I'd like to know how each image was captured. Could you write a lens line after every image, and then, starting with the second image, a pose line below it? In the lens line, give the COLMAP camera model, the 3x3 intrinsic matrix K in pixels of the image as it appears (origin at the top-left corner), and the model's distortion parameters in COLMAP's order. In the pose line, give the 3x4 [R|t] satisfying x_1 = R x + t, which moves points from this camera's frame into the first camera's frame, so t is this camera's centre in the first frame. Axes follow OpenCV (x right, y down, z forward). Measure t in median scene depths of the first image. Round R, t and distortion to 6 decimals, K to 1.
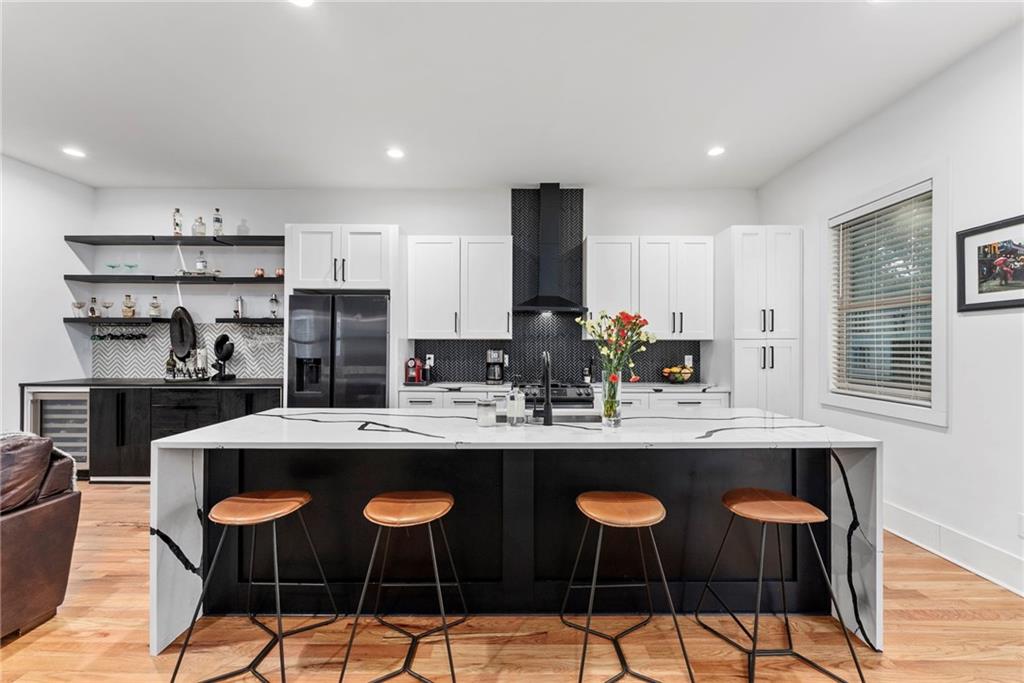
lens RADIAL K [[412.9, 0, 512.0], [0, 412.9, 341.5], [0, 0, 1]] dist [-0.001336, -0.000119]
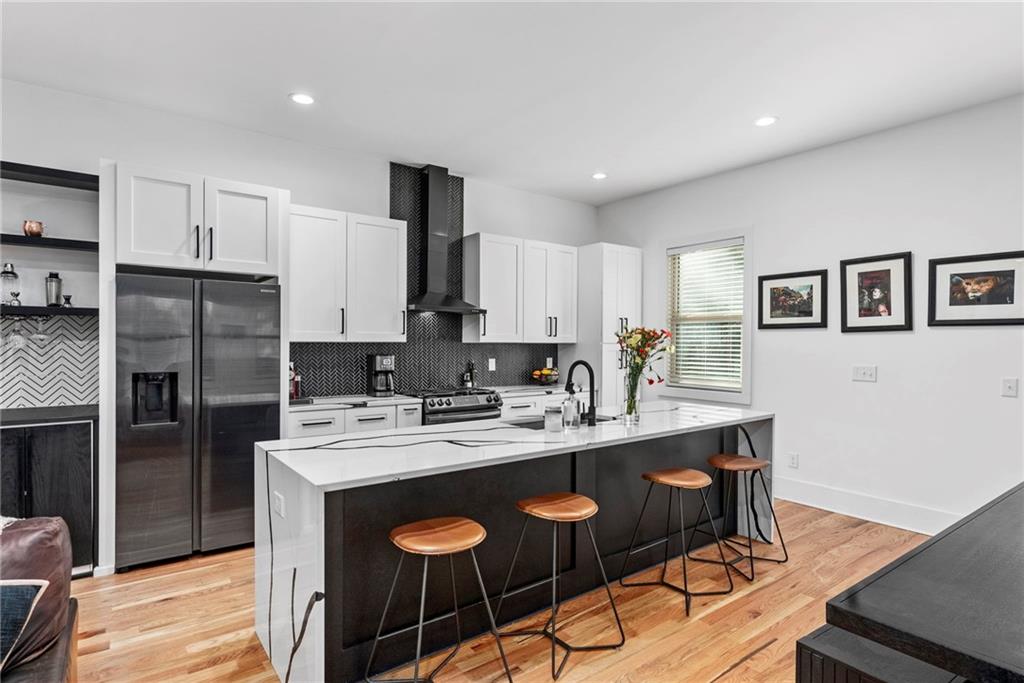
lens RADIAL K [[536.5, 0, 512.0], [0, 536.5, 341.5], [0, 0, 1]] dist [0.000117, 0.000271]
pose [[0.798618, 0.002266, 0.601834, -0.504777], [-0.009707, 0.999911, 0.009116, -0.020357], [-0.601760, -0.013122, 0.798569, -0.022478]]
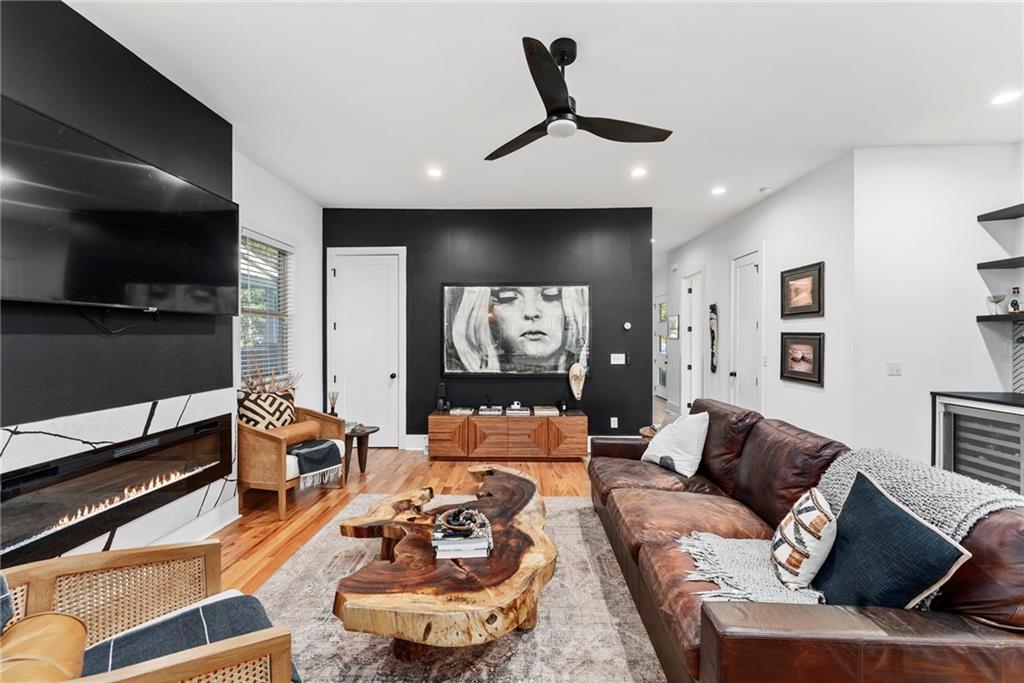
lens RADIAL K [[412.9, 0, 512.0], [0, 412.9, 341.5], [0, 0, 1]] dist [-0.001336, -0.000119]
pose [[-0.022935, 0.006153, -0.999718, -0.253386], [0.005749, 0.999965, 0.006023, -0.017902], [0.999720, -0.005610, -0.022970, 0.096917]]
